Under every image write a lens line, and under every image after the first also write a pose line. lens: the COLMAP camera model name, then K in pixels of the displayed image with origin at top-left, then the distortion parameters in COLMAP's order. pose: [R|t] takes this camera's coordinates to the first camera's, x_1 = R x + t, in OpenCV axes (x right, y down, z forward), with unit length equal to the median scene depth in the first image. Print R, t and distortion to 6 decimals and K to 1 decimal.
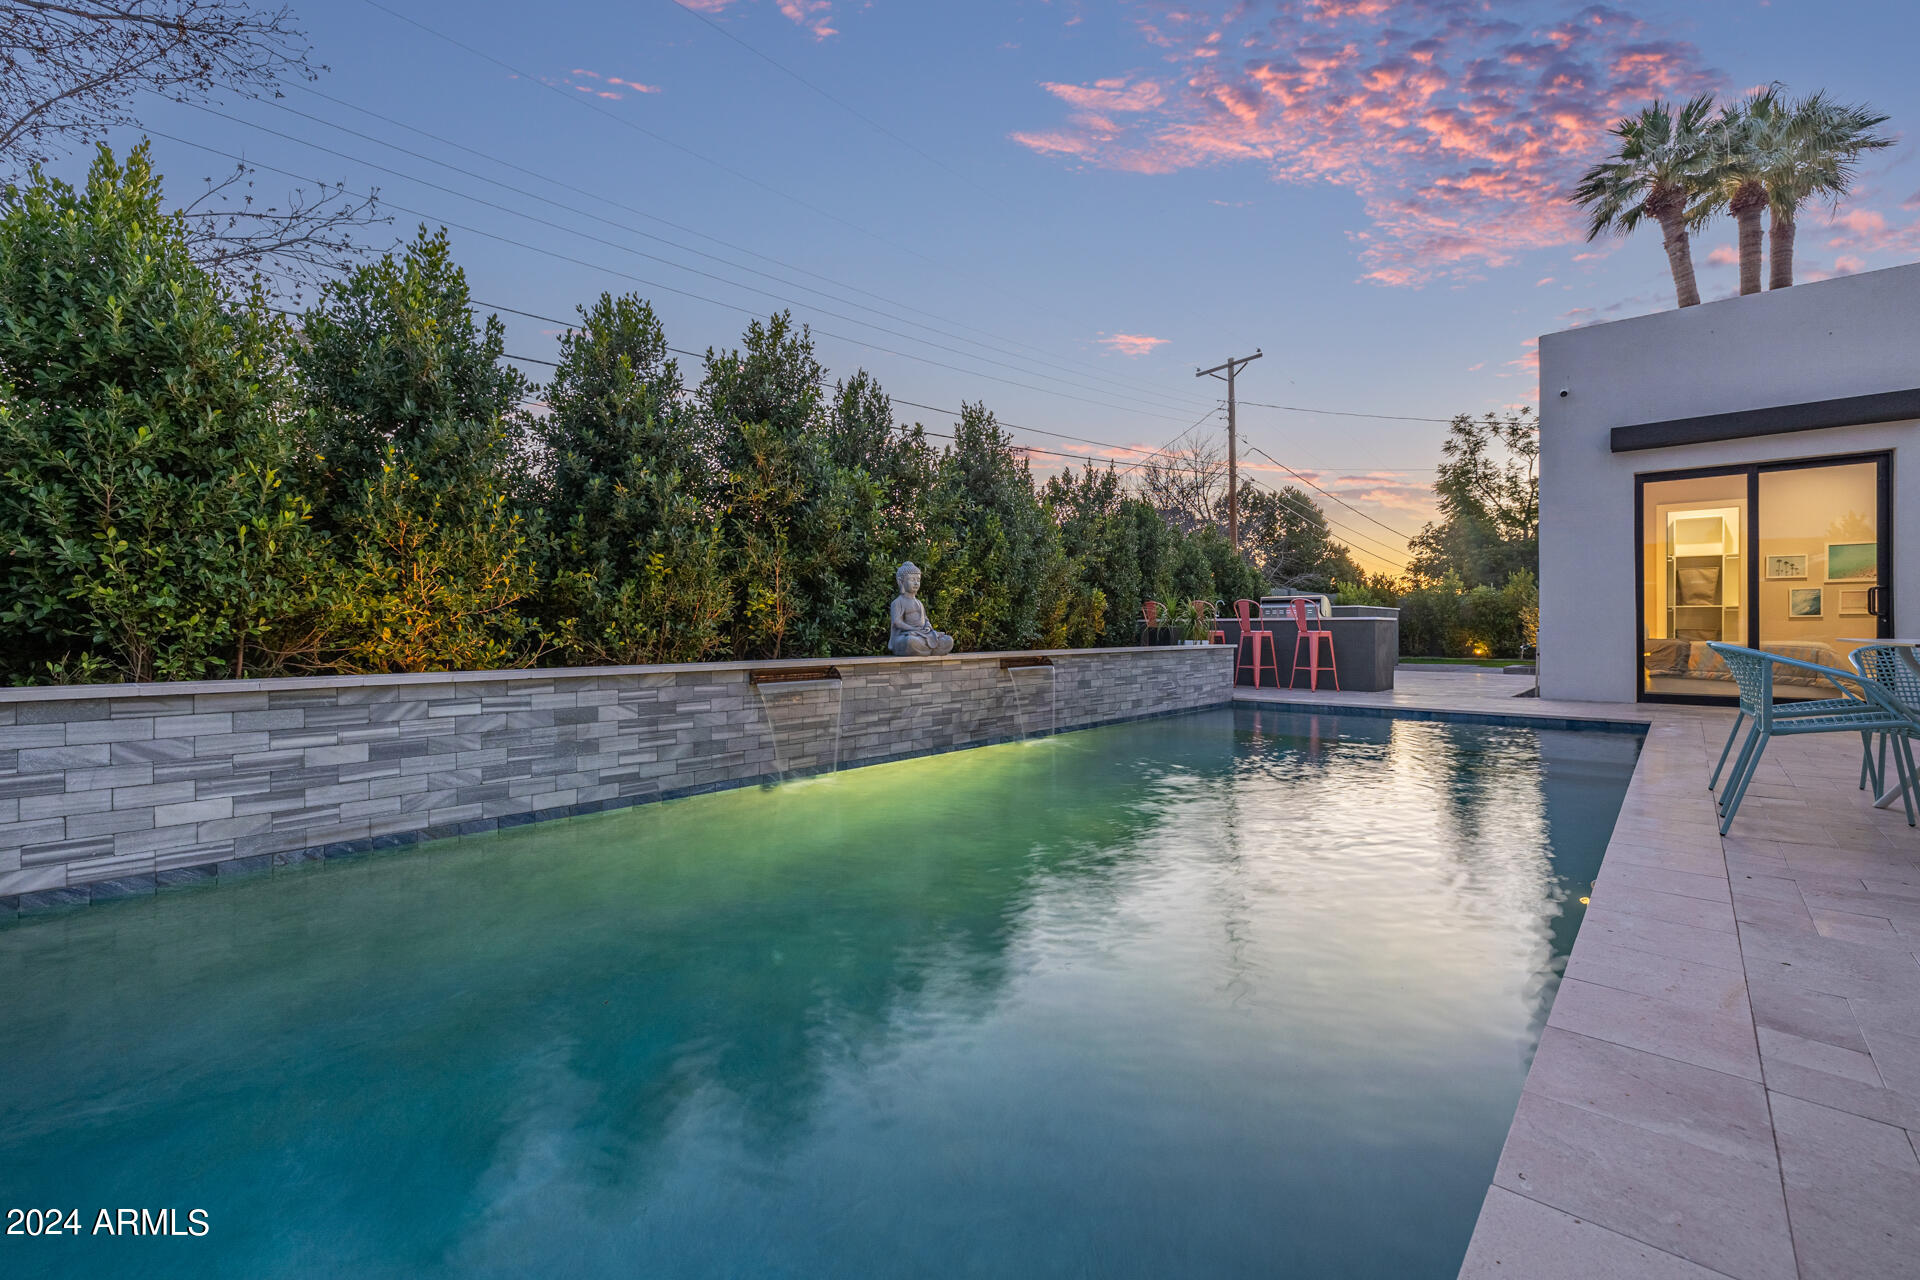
lens RADIAL K [[811.2, 0, 958.3], [0, 811.2, 633.6], [0, 0, 1]] dist [0.002354, -0.000199]
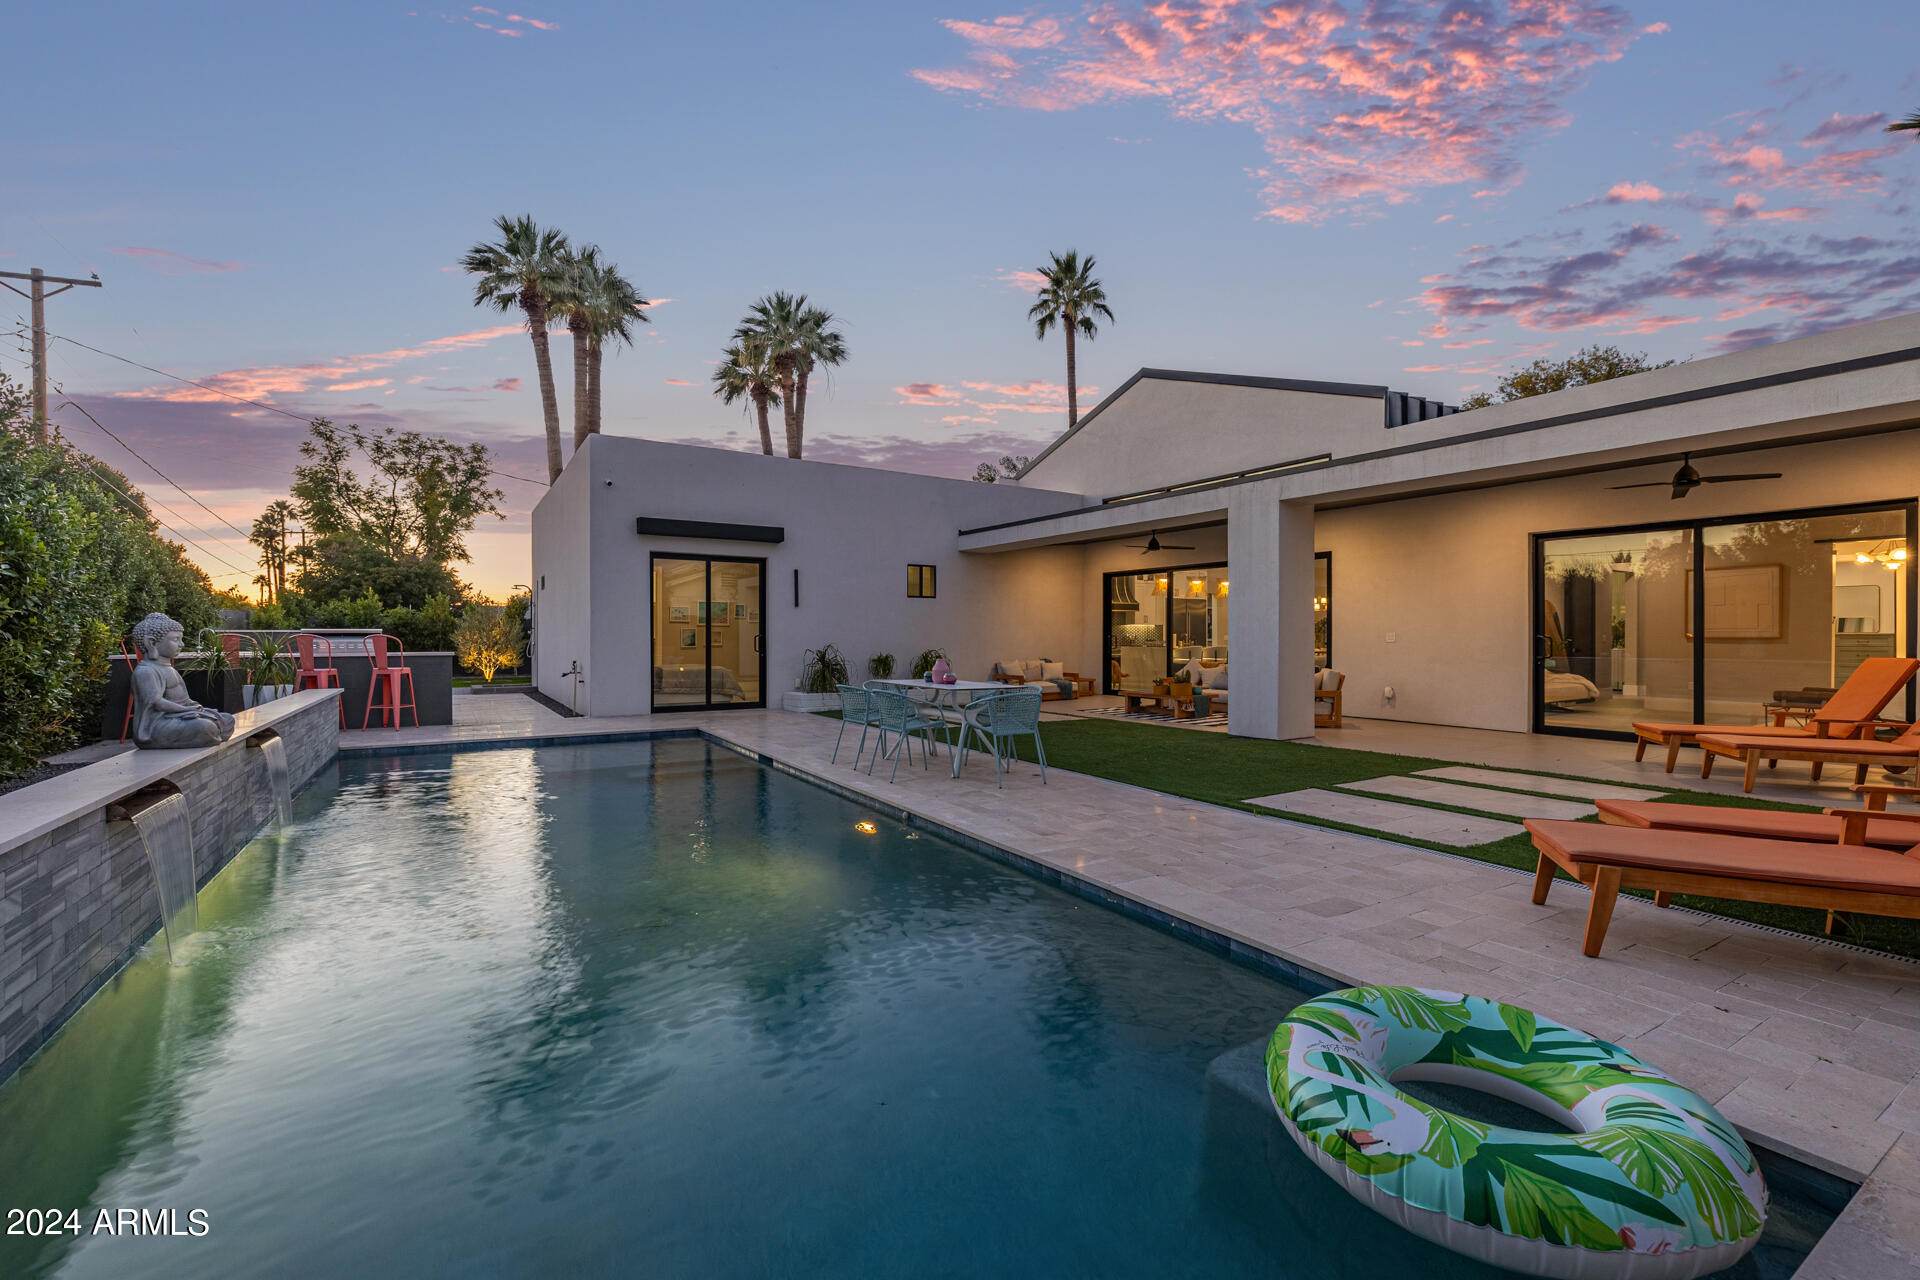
lens RADIAL K [[811.1, 0, 955.0], [0, 811.1, 637.1], [0, 0, 1]] dist [0.001659, -0.000455]
pose [[0.290256, 0.002138, 0.956947, -0.499810], [0.002483, 0.999992, -0.002988, -0.059721], [-0.956946, 0.003243, 0.290249, 0.120825]]
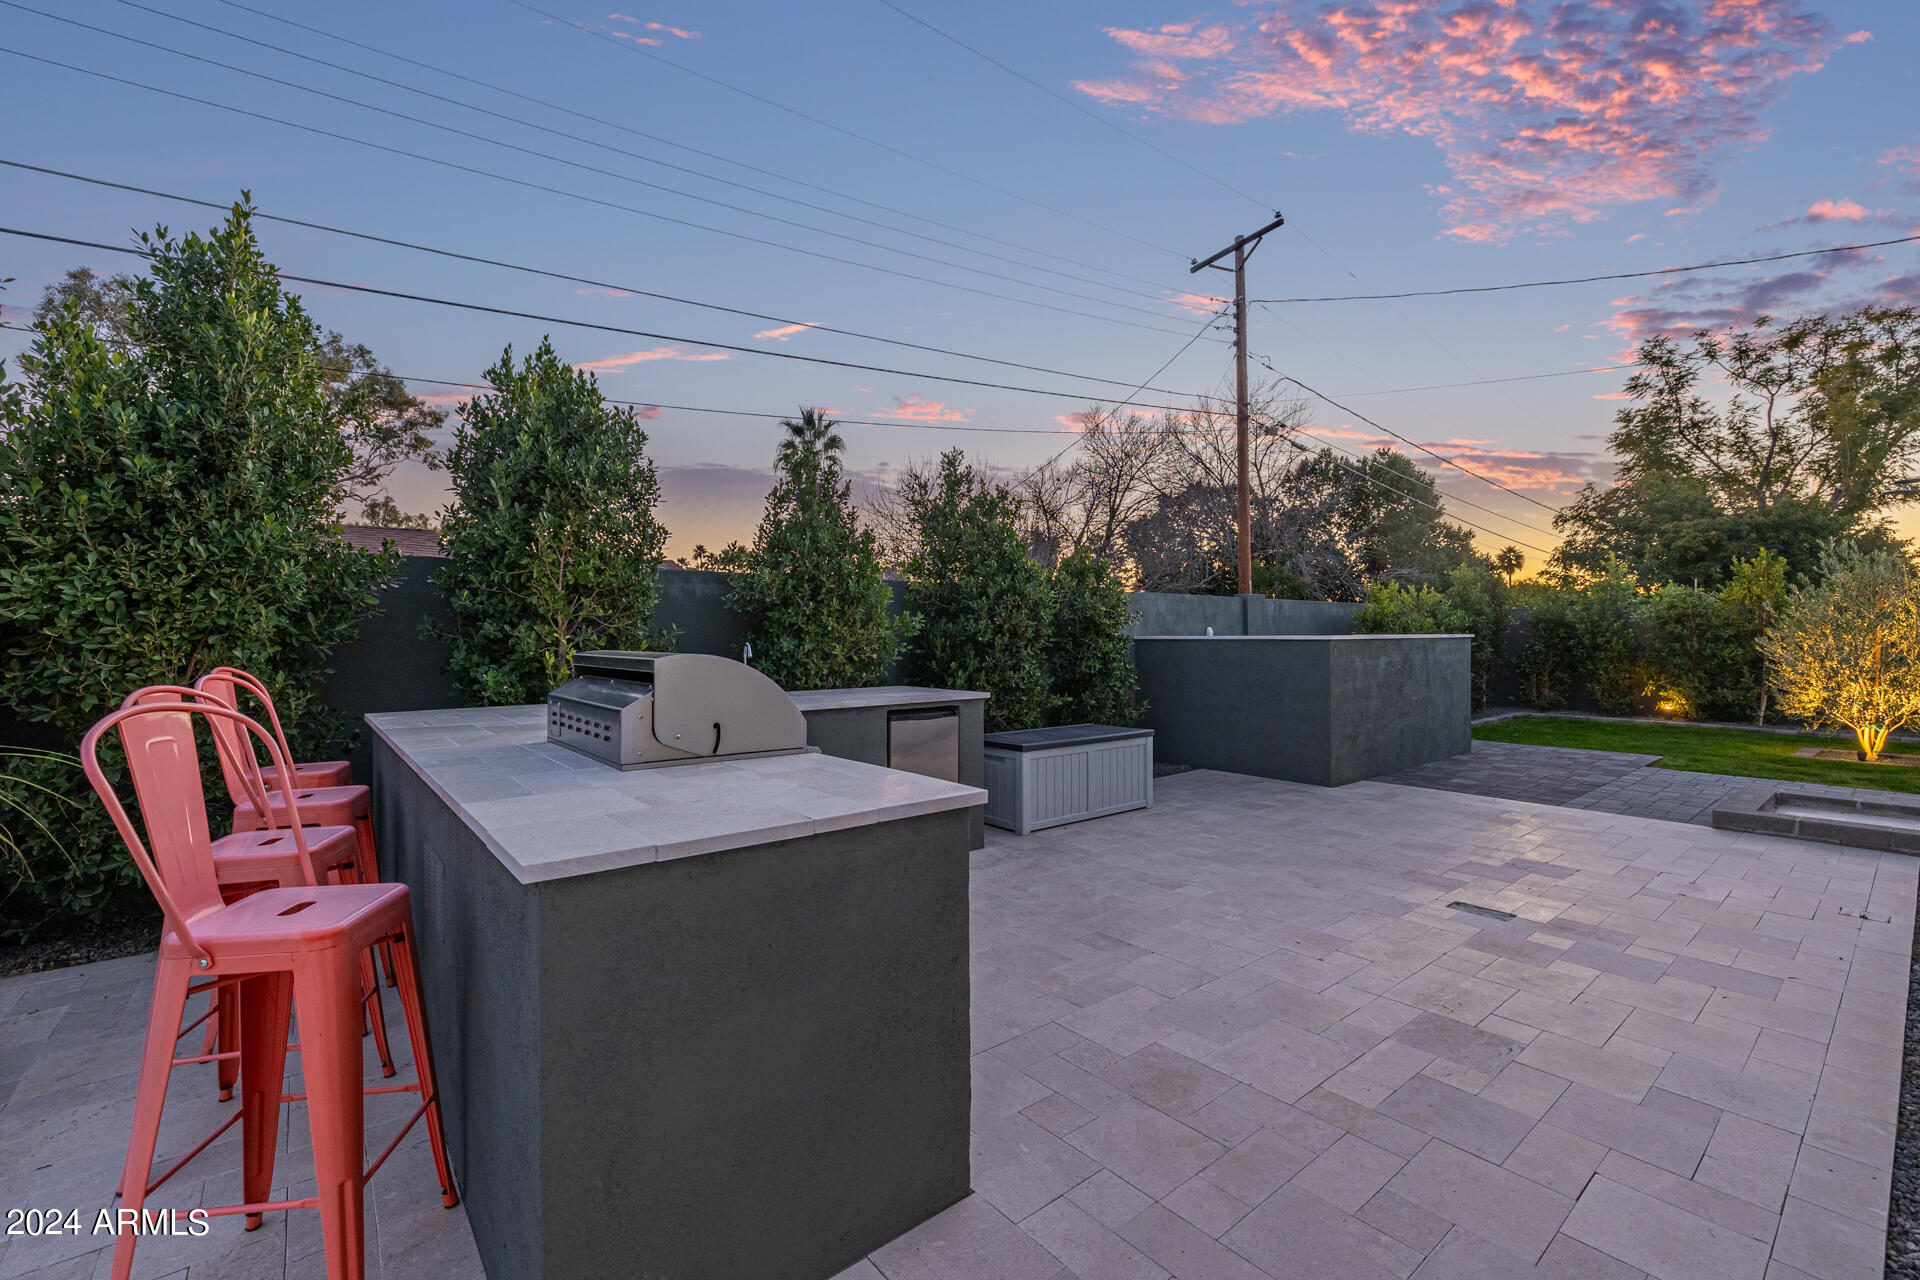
lens RADIAL K [[811.1, 0, 955.0], [0, 811.1, 637.1], [0, 0, 1]] dist [0.001659, -0.000455]
pose [[0.985790, -0.000810, -0.167977, 0.999295], [0.000923, 0.999999, 0.000599, -0.093511], [0.167977, -0.000746, 0.985791, 1.470667]]
